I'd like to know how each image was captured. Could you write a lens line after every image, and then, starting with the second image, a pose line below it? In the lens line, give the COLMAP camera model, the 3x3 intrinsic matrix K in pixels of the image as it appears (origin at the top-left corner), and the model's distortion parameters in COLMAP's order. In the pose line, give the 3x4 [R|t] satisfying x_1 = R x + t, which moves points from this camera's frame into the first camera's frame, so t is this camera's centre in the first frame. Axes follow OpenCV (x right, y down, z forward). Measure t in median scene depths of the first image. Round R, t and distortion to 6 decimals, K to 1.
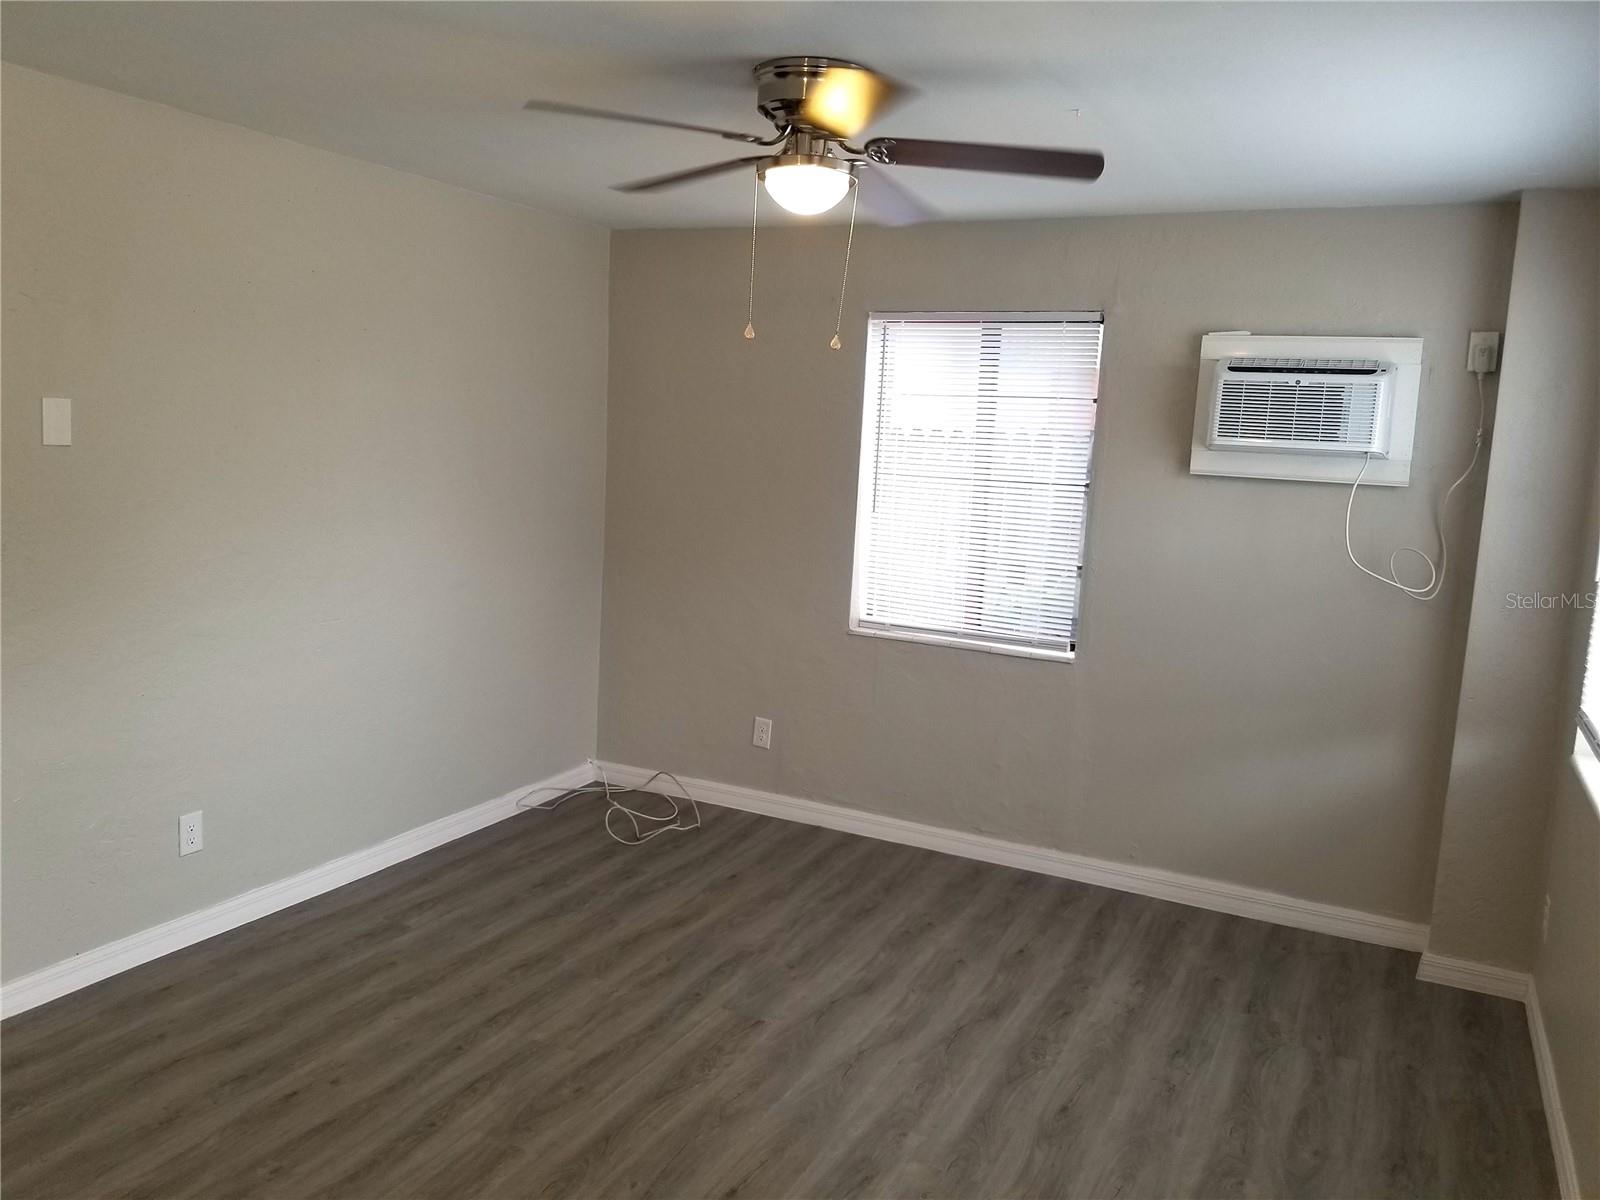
lens RADIAL K [[1238.2, 0, 768.7], [0, 1238.2, 591.9], [0, 0, 1]] dist [0.030300, -0.044819]
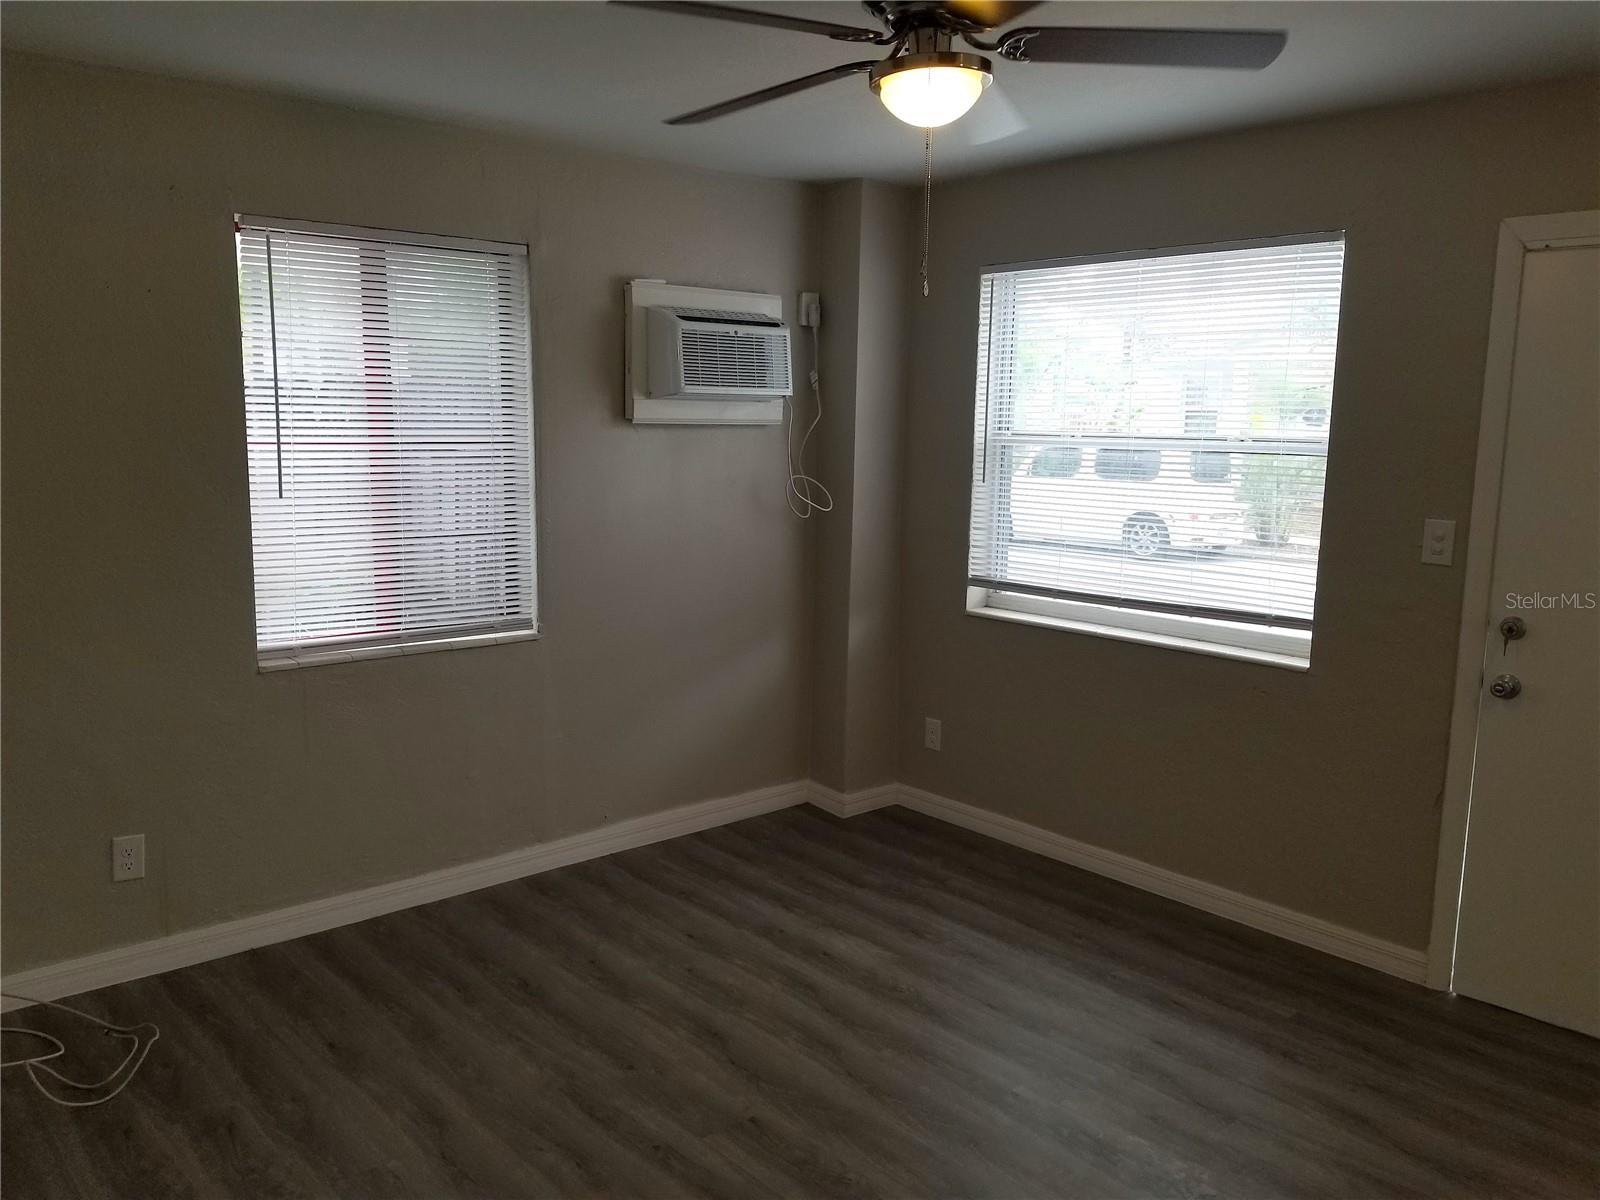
lens RADIAL K [[1259.2, 0, 803.1], [0, 1259.2, 618.4], [0, 0, 1]] dist [0.109730, -0.196581]
pose [[0.361498, -0.201768, 0.910280, -0.589573], [0.119001, 0.978304, 0.169587, -0.102625], [-0.924747, 0.047018, 0.377666, 0.527468]]
